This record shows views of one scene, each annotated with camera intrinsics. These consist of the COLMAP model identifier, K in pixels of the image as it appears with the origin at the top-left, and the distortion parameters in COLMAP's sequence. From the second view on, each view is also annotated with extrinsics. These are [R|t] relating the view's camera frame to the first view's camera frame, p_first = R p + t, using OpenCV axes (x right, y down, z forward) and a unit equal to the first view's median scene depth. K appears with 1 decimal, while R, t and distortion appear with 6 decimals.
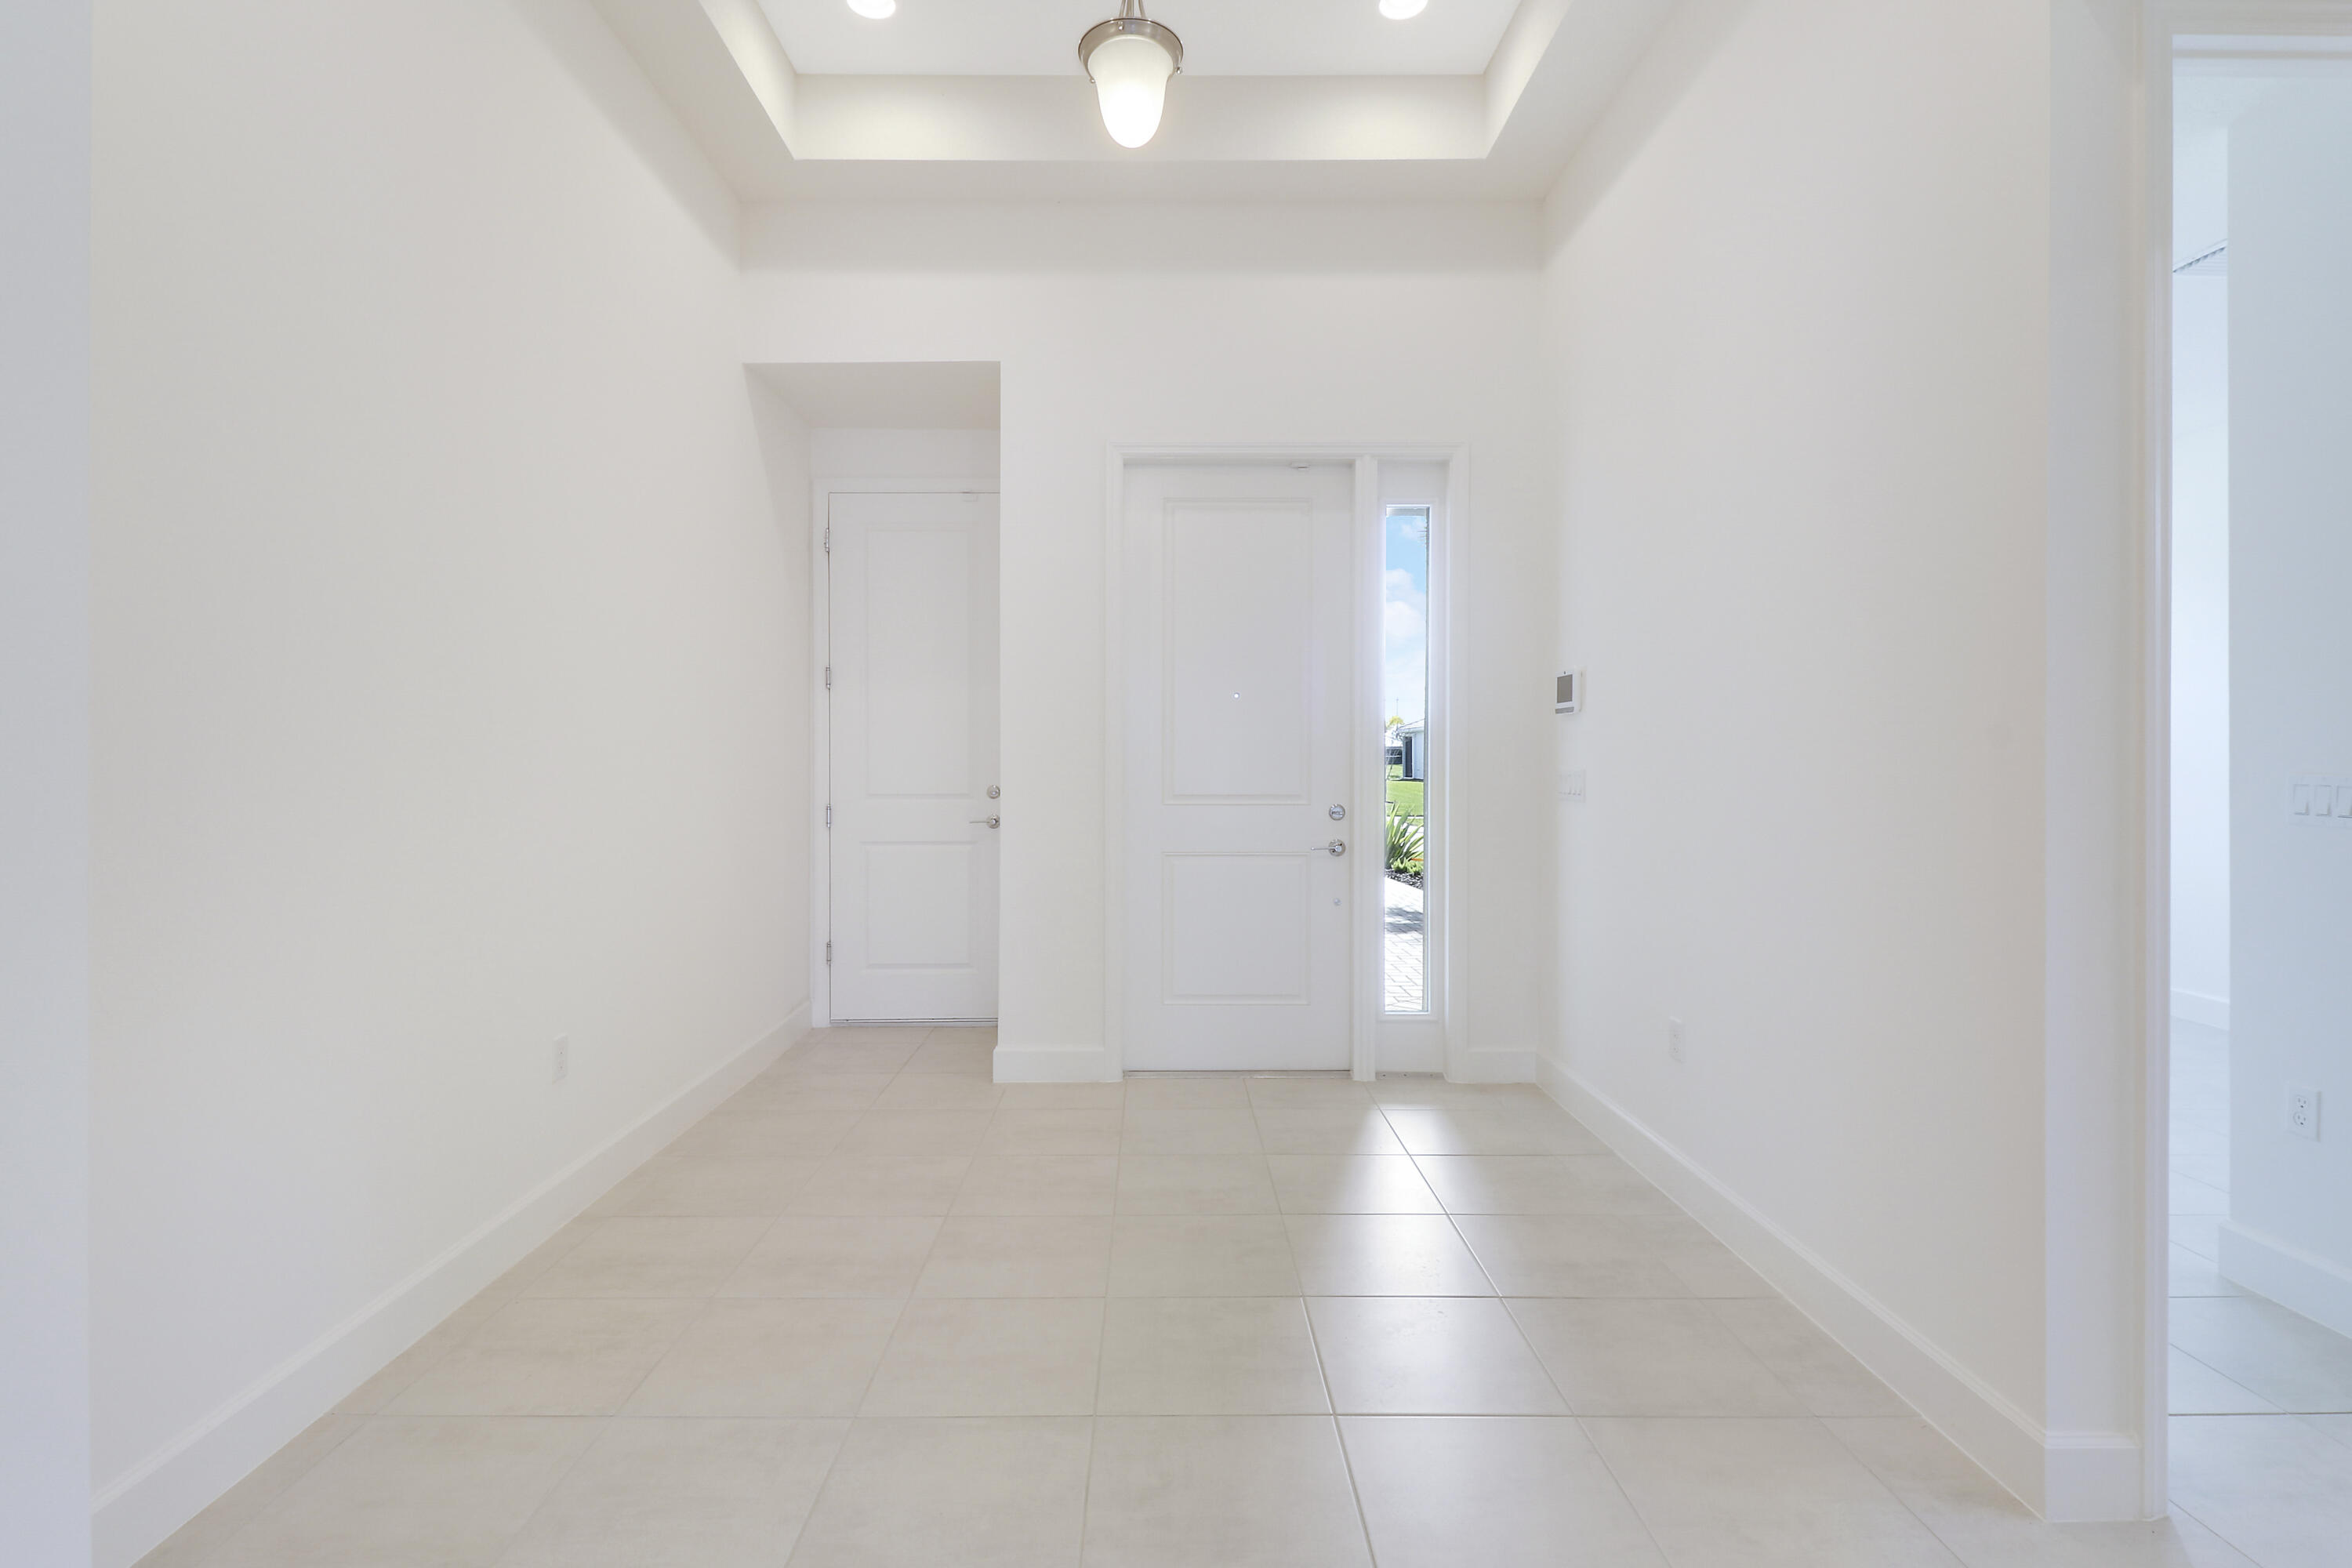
lens RADIAL K [[1109.1, 0, 1174.1], [0, 1109.1, 772.4], [0, 0, 1]] dist [-0.005669, -0.000821]
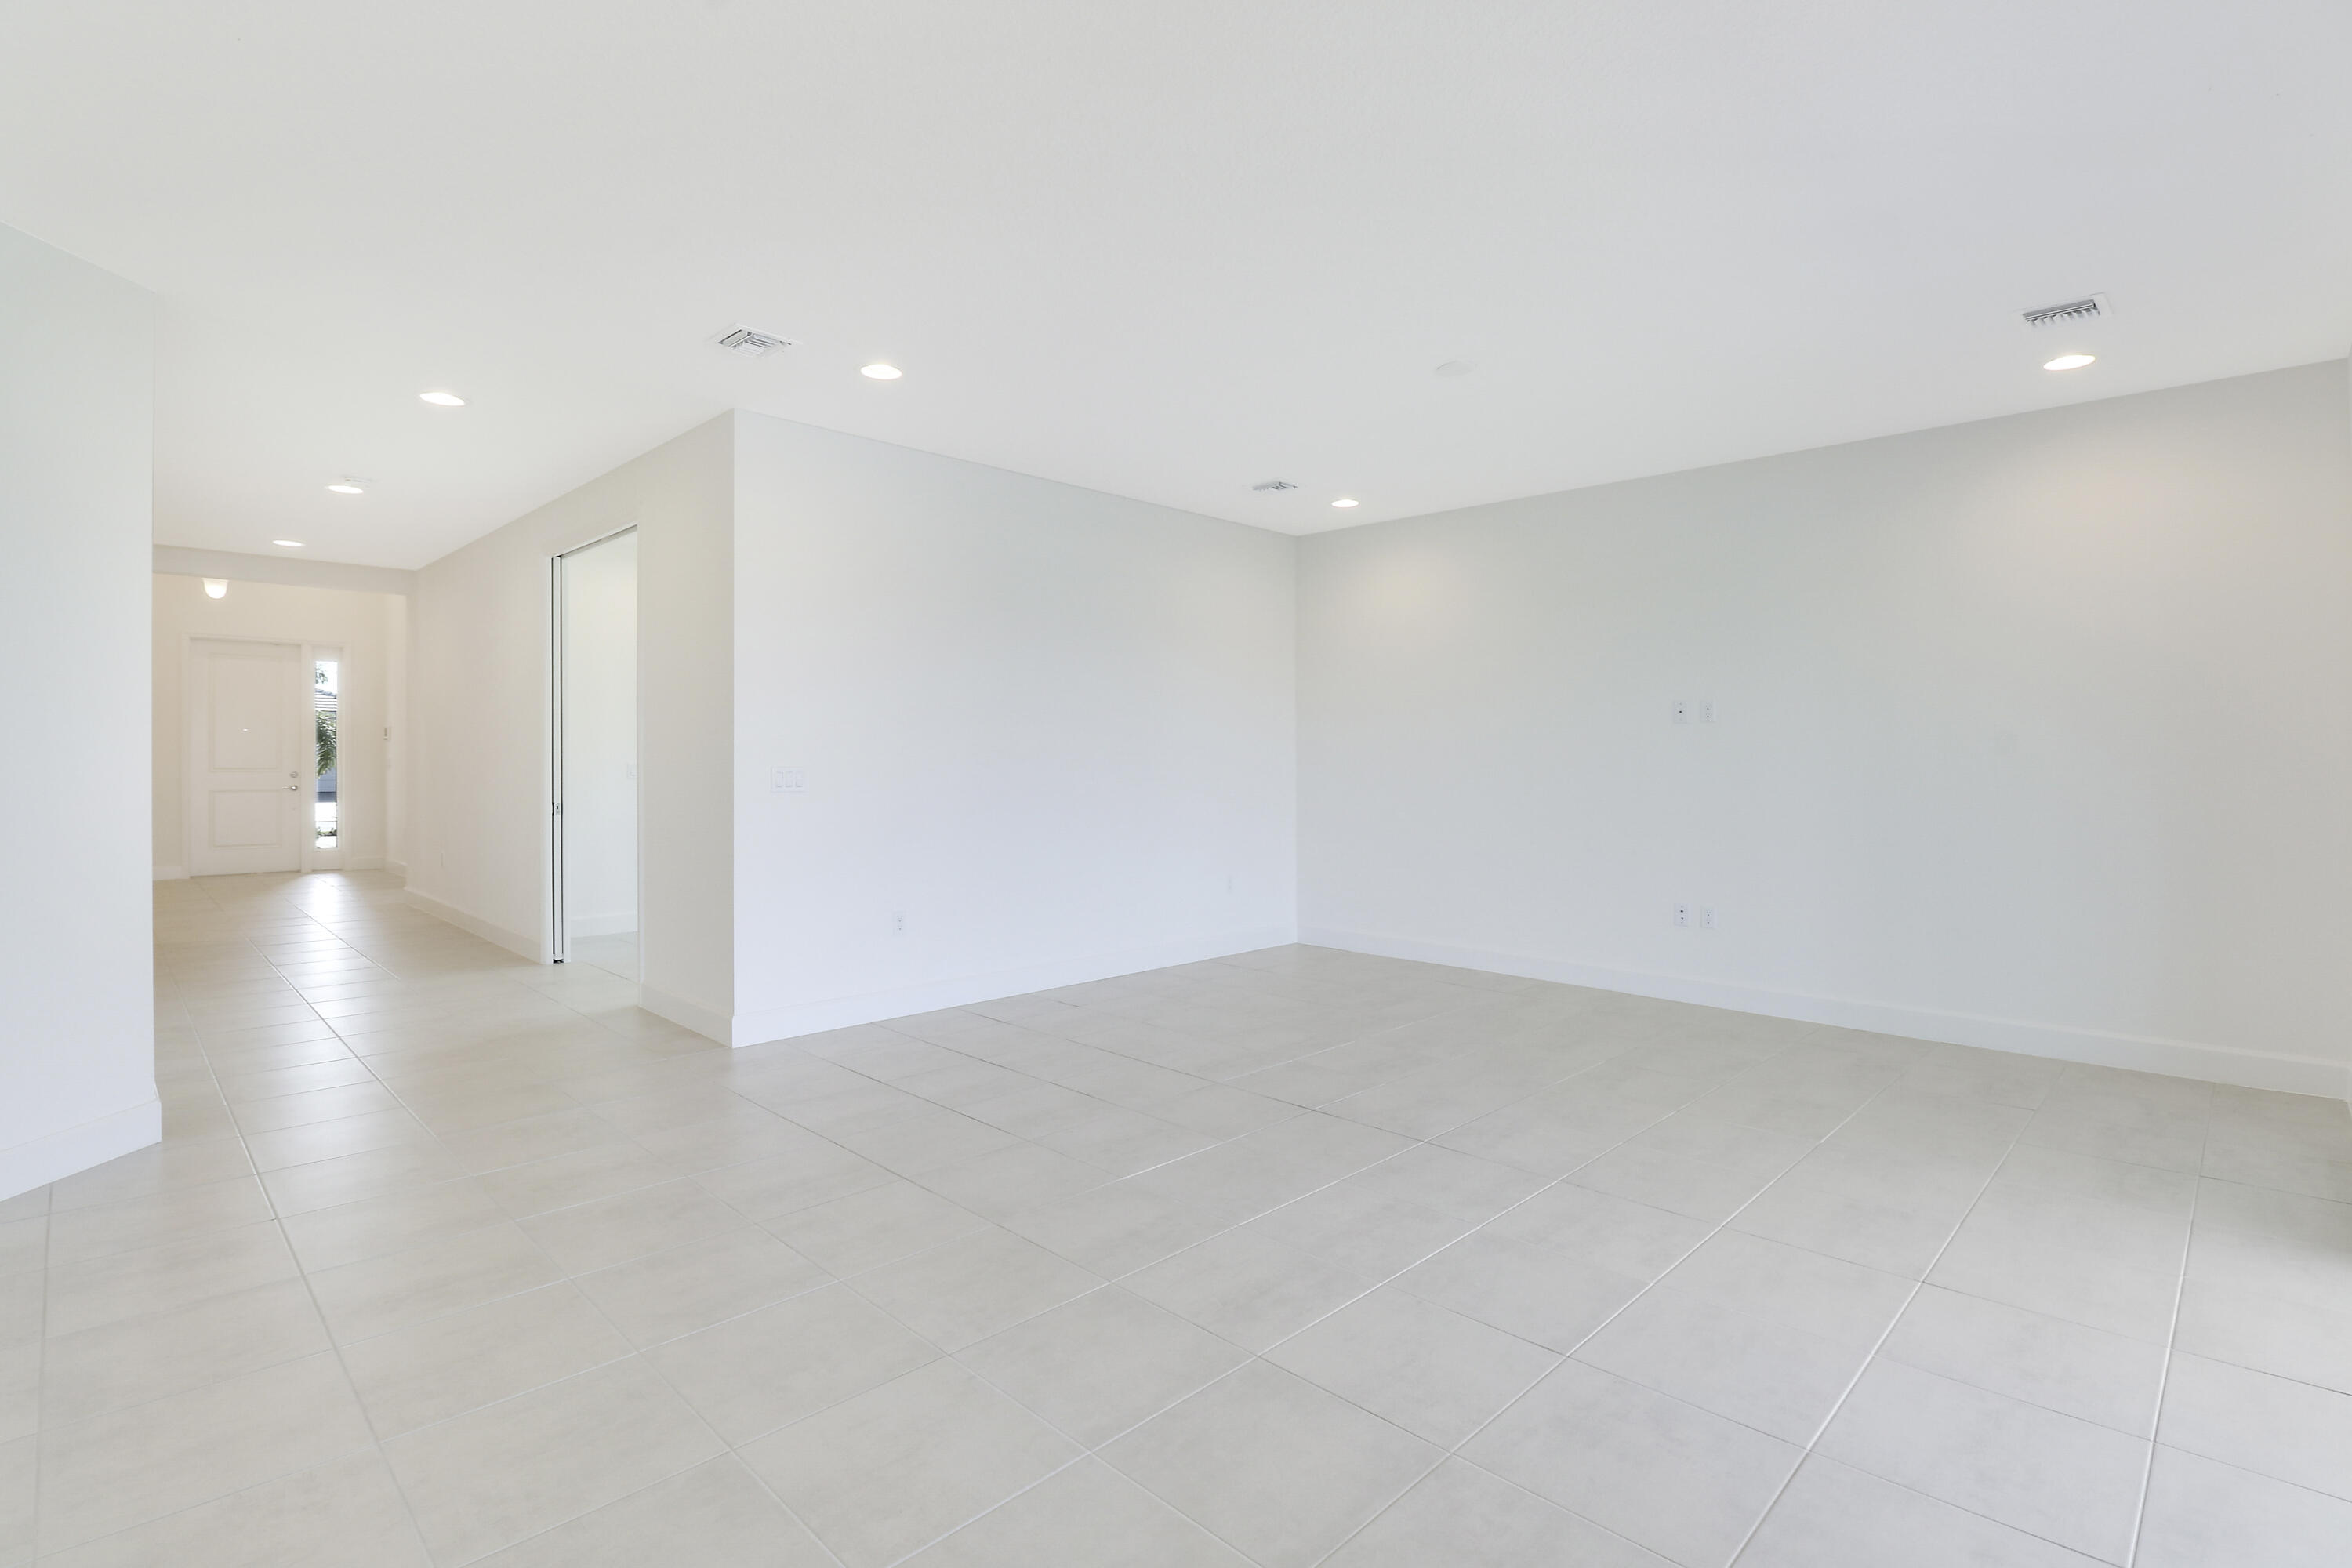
lens RADIAL K [[946.9, 0, 1004.9], [0, 946.9, 776.8], [0, 0, 1]] dist [0.000602, 0.016281]
pose [[0.691978, -0.007053, 0.721884, -0.331836], [-0.003002, 0.999916, 0.012647, 0.008271], [-0.721912, -0.010918, 0.691898, -1.867941]]
